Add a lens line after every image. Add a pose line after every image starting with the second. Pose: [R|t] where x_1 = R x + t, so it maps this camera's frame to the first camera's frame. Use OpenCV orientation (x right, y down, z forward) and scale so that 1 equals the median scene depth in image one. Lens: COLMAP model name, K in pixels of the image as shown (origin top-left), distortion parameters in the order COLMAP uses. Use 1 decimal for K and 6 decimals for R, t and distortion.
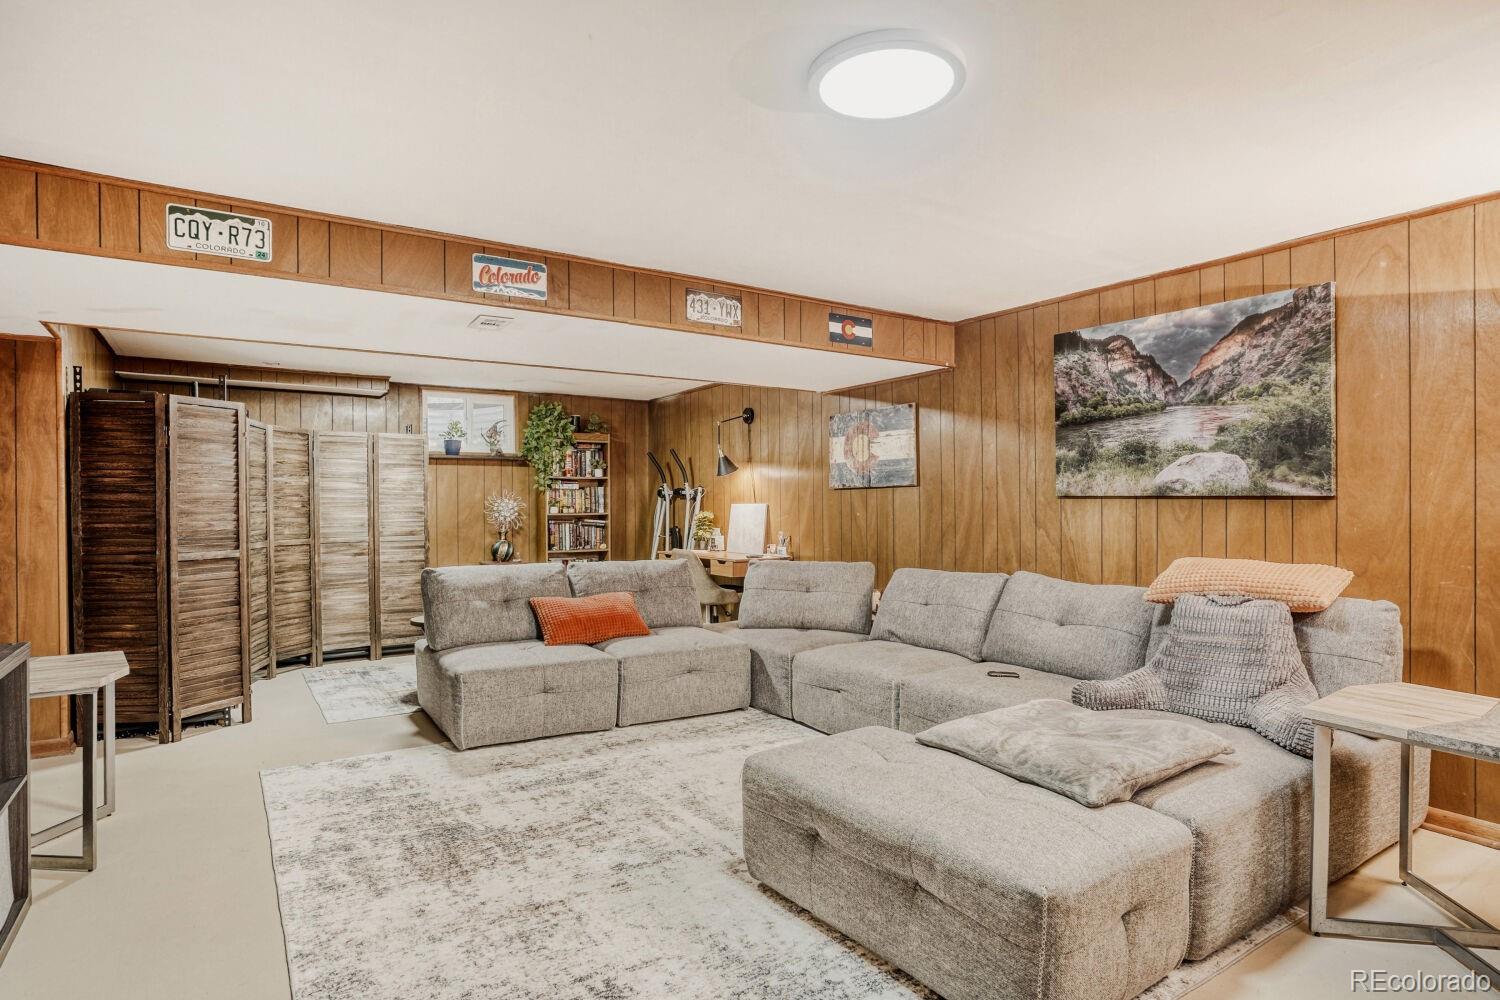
lens RADIAL K [[808.1, 0, 713.7], [0, 808.1, 510.2], [0, 0, 1]] dist [-0.061140, 0.030071]
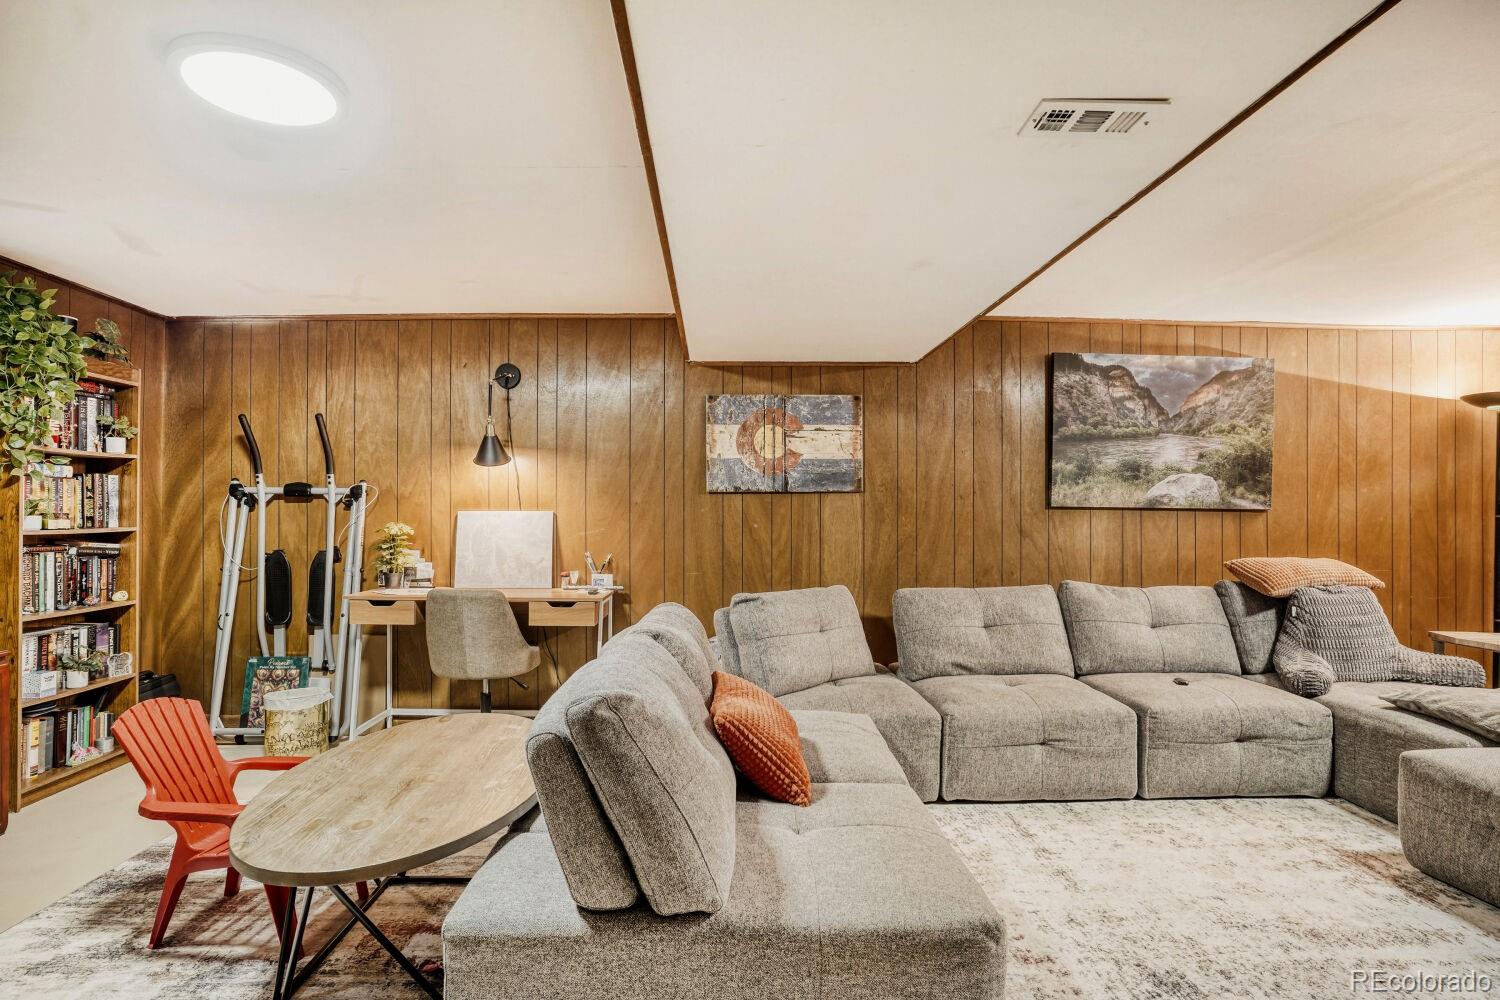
lens RADIAL K [[808.1, 0, 705.3], [0, 808.1, 506.2], [0, 0, 1]] dist [-0.061140, 0.030071]
pose [[0.502067, 0.005877, 0.864809, -0.781195], [0.000792, 0.999973, -0.007255, -0.012256], [-0.864828, 0.004327, 0.502049, 0.962813]]
